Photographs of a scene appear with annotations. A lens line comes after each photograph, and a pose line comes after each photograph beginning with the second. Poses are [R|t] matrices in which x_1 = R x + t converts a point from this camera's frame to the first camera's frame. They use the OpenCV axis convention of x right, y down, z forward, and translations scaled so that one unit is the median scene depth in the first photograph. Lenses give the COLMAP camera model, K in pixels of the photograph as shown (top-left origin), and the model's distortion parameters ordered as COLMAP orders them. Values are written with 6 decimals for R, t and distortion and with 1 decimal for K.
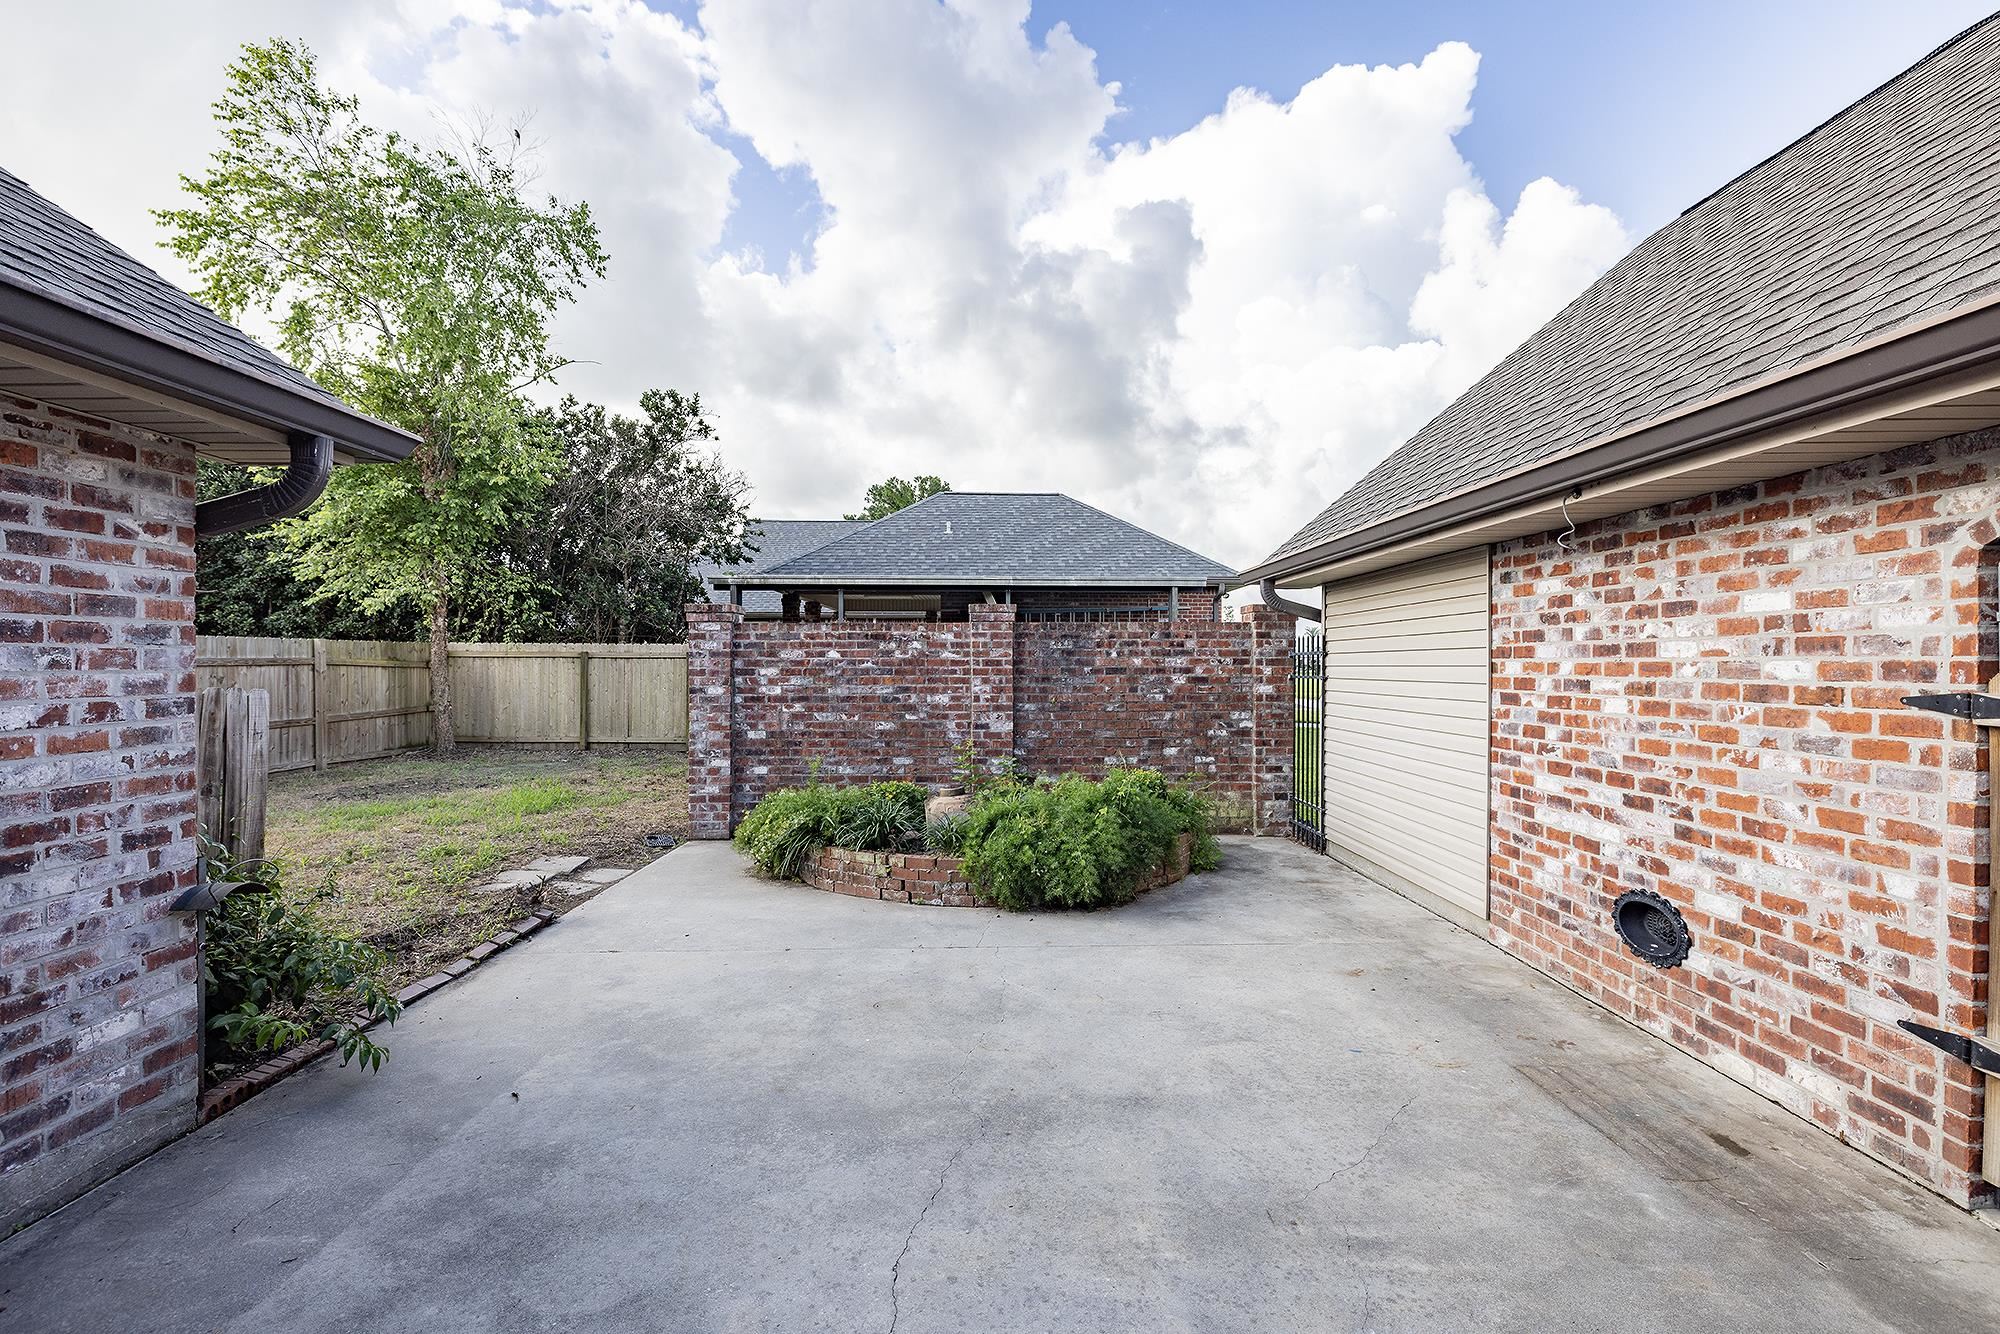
lens RADIAL K [[950.2, 0, 999.5], [0, 950.2, 699.3], [0, 0, 1]] dist [-0.008257, -0.000471]
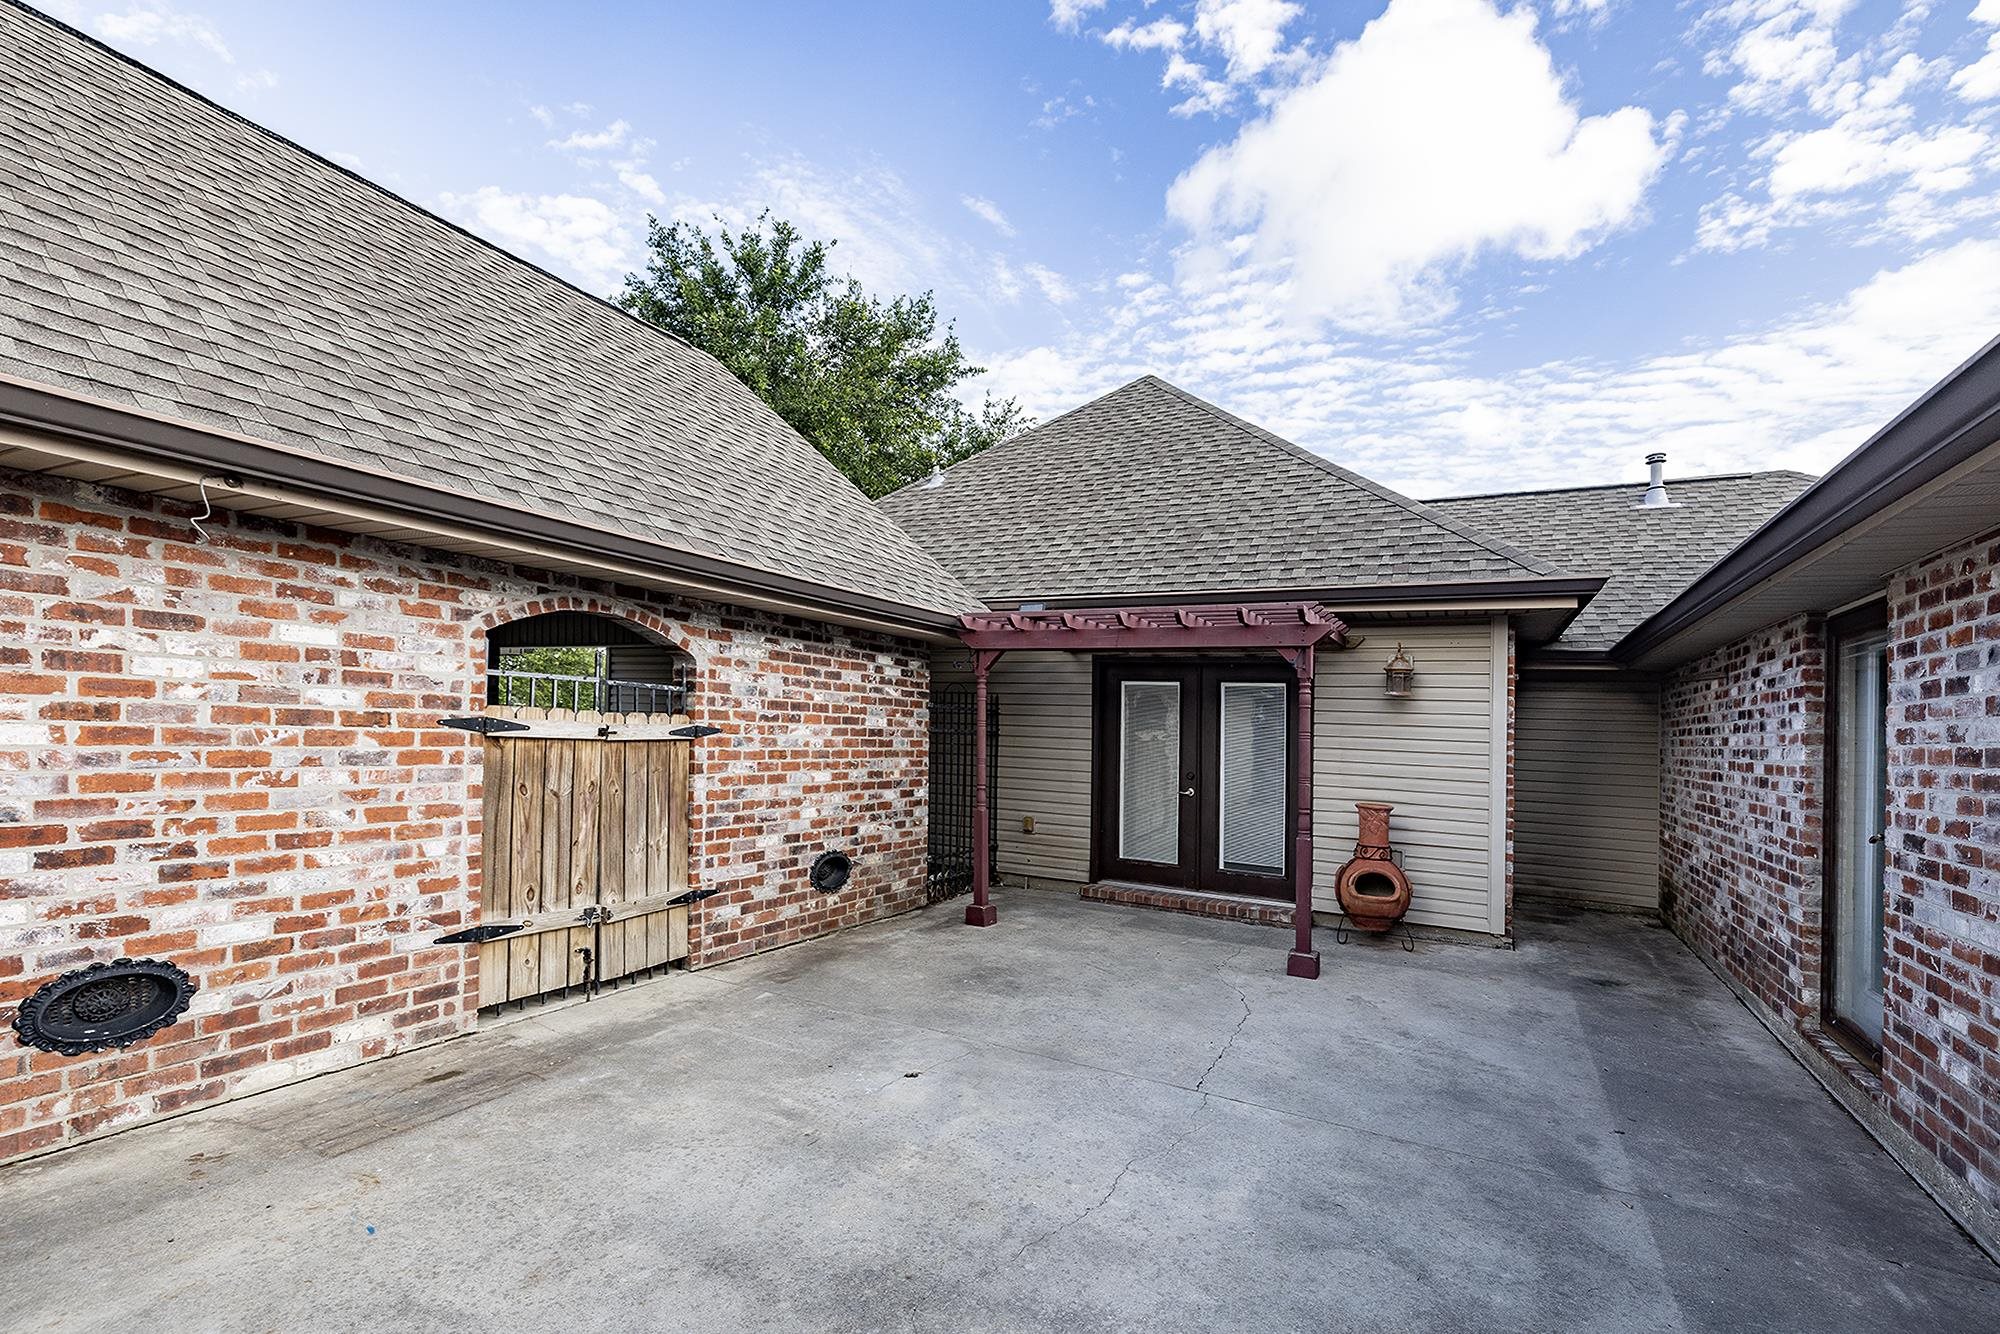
lens RADIAL K [[871.6, 0, 969.8], [0, 871.6, 682.4], [0, 0, 1]] dist [-0.001730, 0.000625]
pose [[-0.859509, -0.011231, 0.510997, -0.430330], [-0.024012, 0.999542, -0.018419, -0.053233], [-0.510556, -0.028101, -0.859385, 1.677058]]
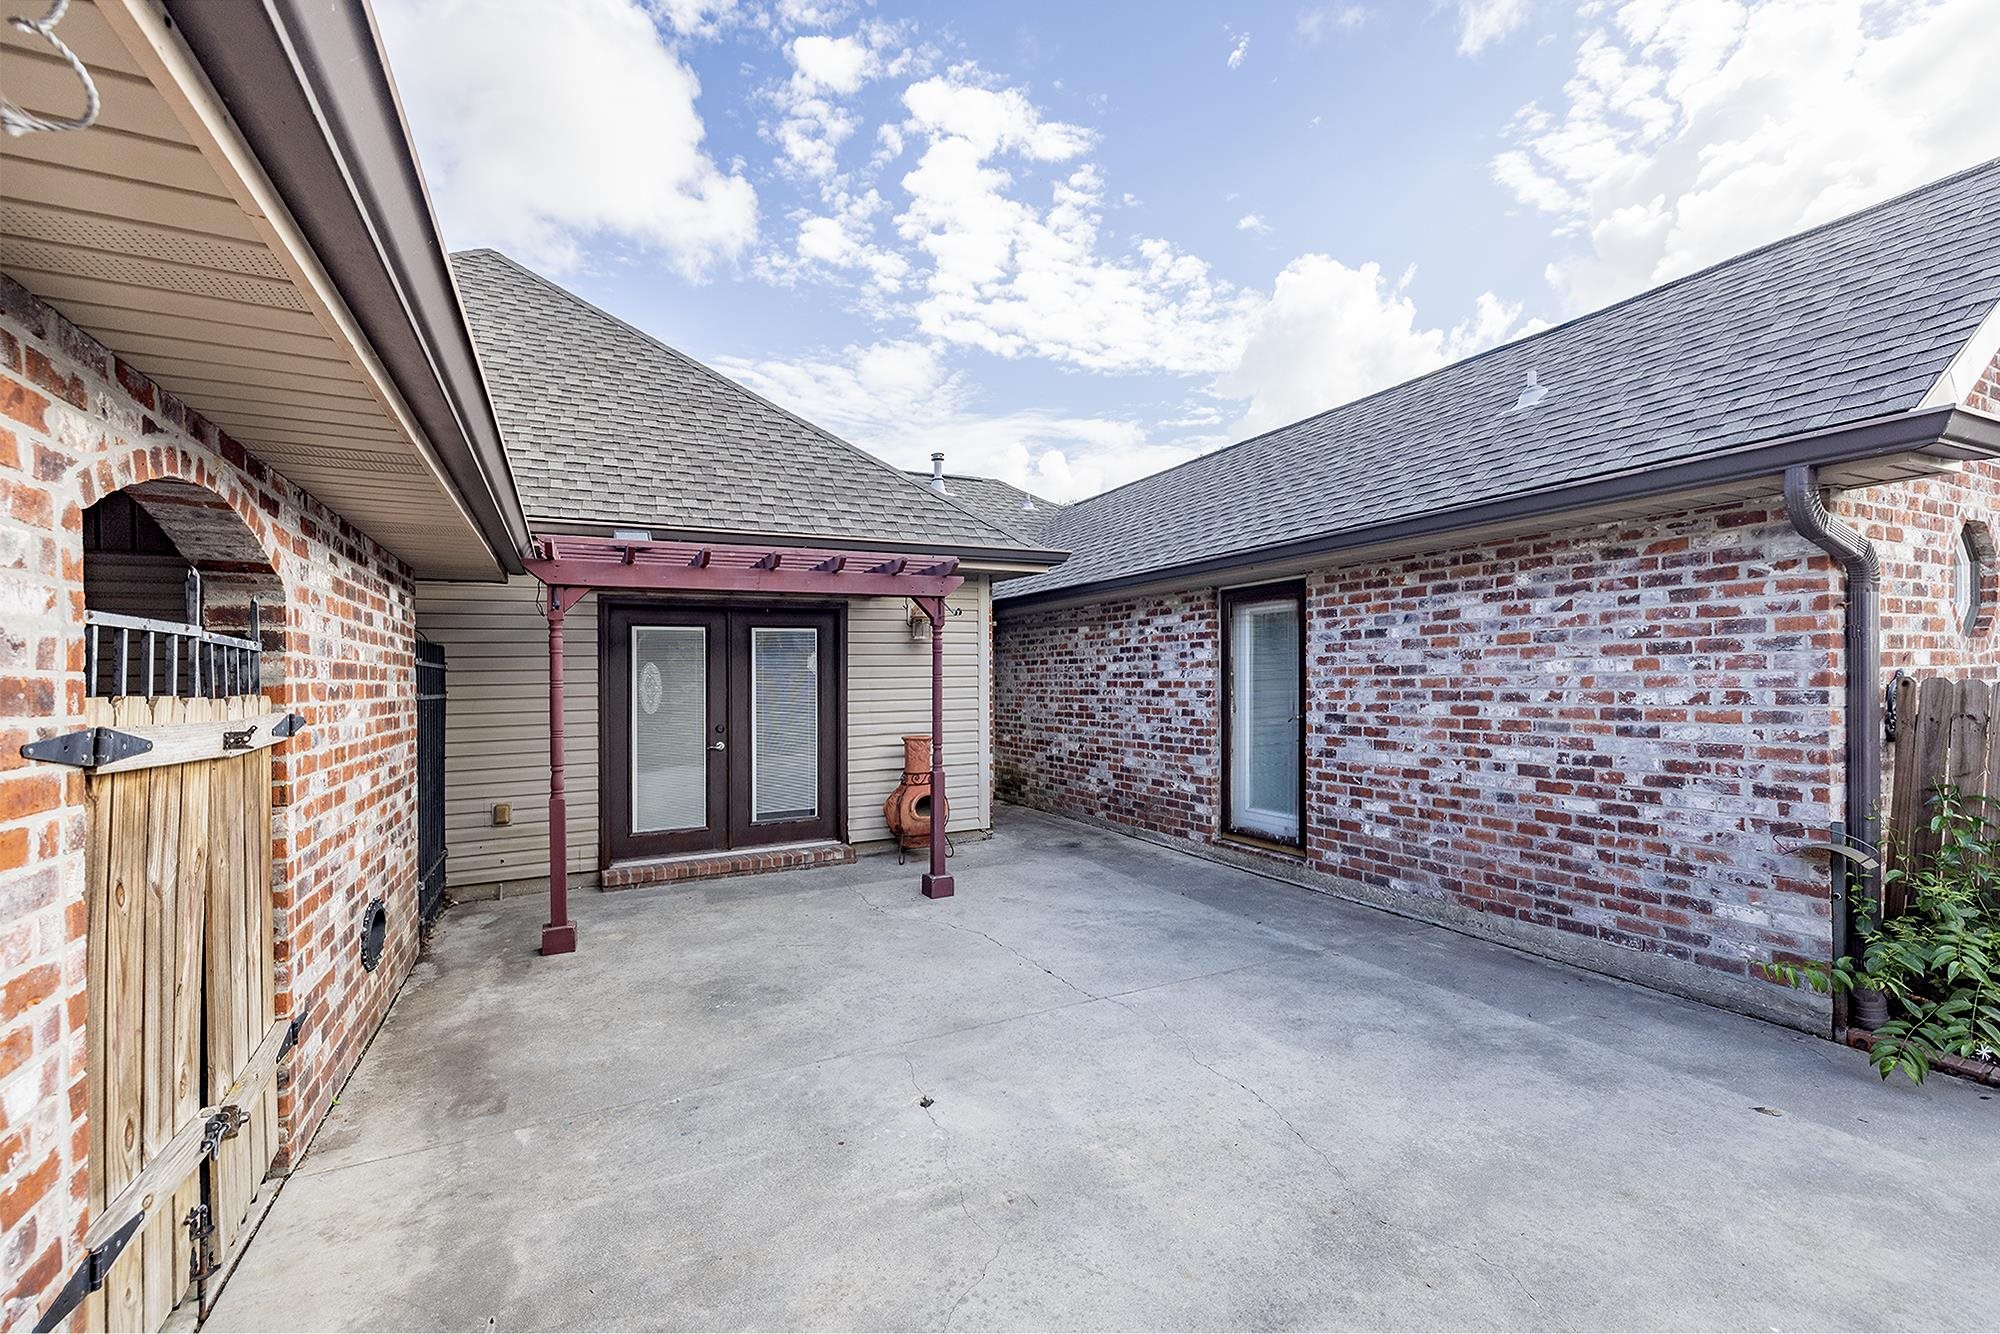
lens RADIAL K [[871.6, 0, 1010.9], [0, 871.6, 632.0], [0, 0, 1]] dist [-0.001730, 0.000625]
pose [[-0.902064, -0.010905, -0.431465, 0.636206], [-0.001891, 0.999771, -0.021316, -0.055322], [0.431599, -0.018413, -0.901878, 1.629577]]
